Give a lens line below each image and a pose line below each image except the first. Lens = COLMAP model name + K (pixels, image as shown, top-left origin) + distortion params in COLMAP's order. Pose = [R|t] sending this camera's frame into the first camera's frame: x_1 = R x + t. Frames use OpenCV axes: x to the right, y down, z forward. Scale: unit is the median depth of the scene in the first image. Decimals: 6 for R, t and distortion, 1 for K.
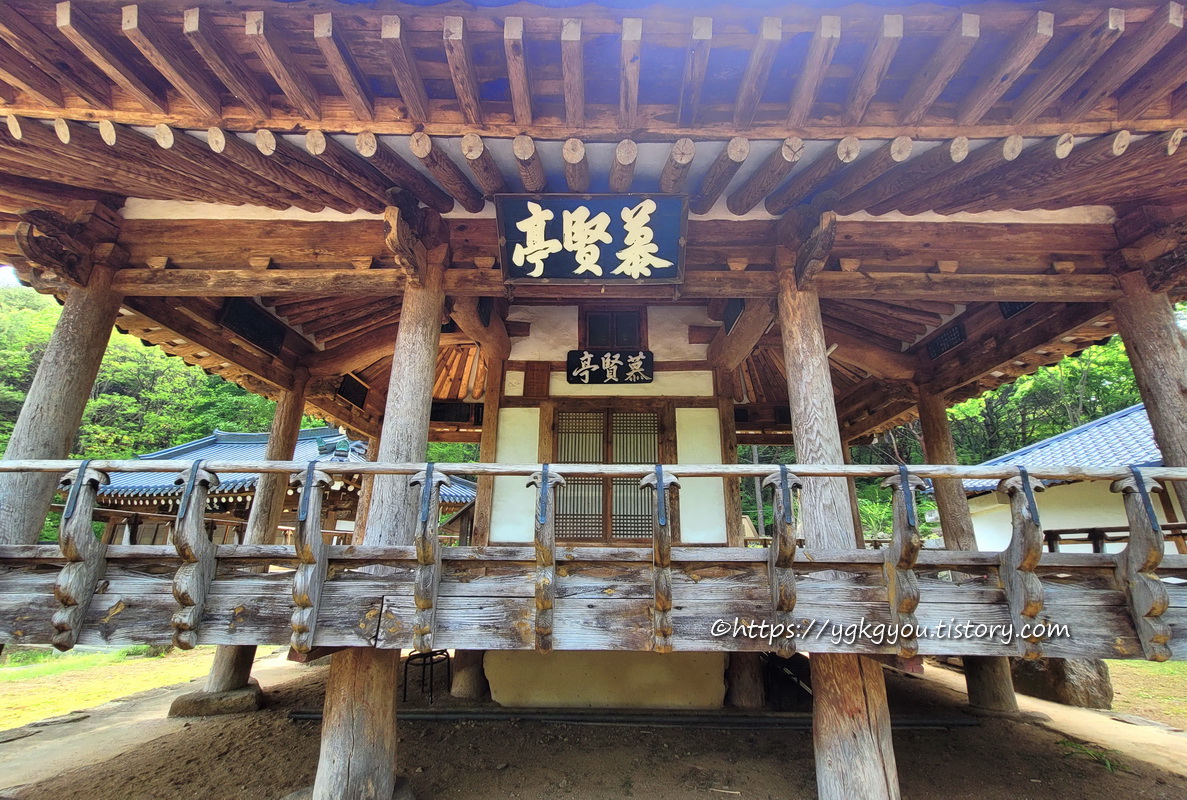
lens RADIAL K [[445.6, 0, 593.5], [0, 445.6, 400.0], [0, 0, 1]] dist [-0.000532, -0.000030]
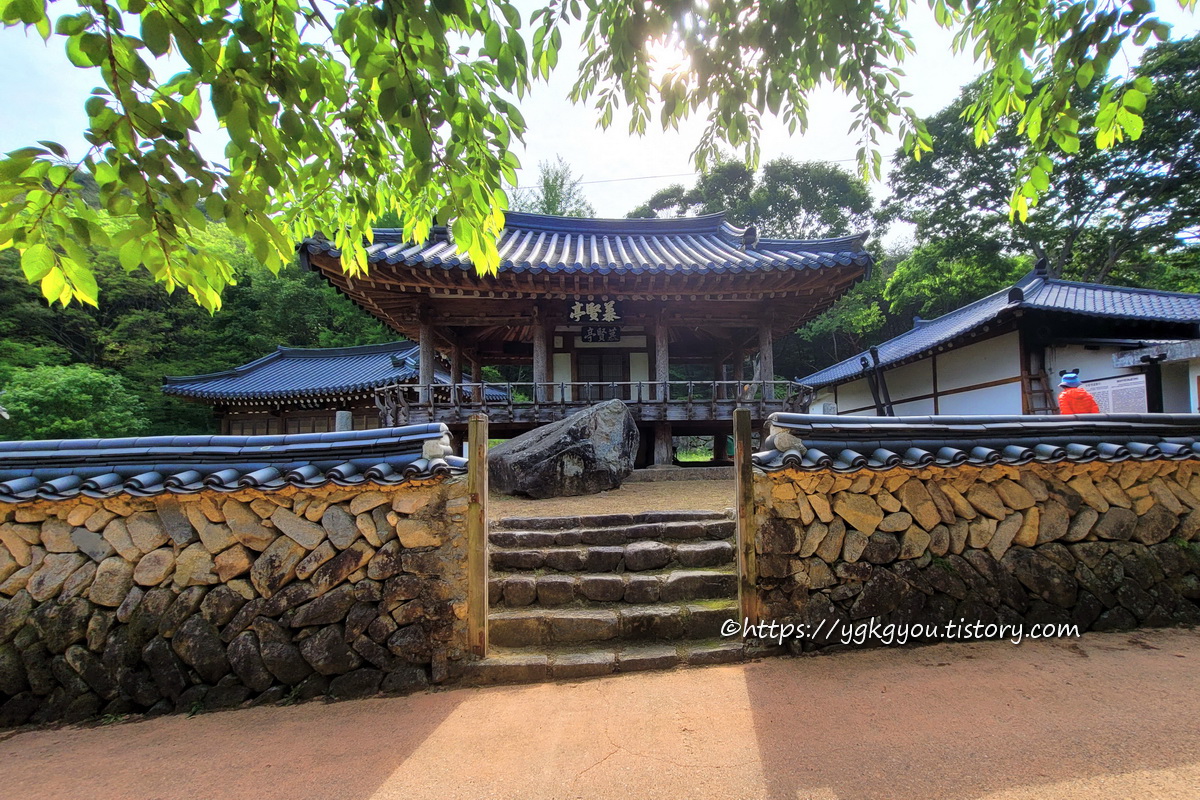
lens RADIAL K [[472.7, 0, 651.8], [0, 472.7, 426.9], [0, 0, 1]] dist [-0.014998, -0.000179]
pose [[0.989073, -0.029747, 0.144396, -0.112000], [-0.012014, 0.959911, 0.280048, -0.501418], [-0.146938, -0.278723, 0.949064, -2.442839]]
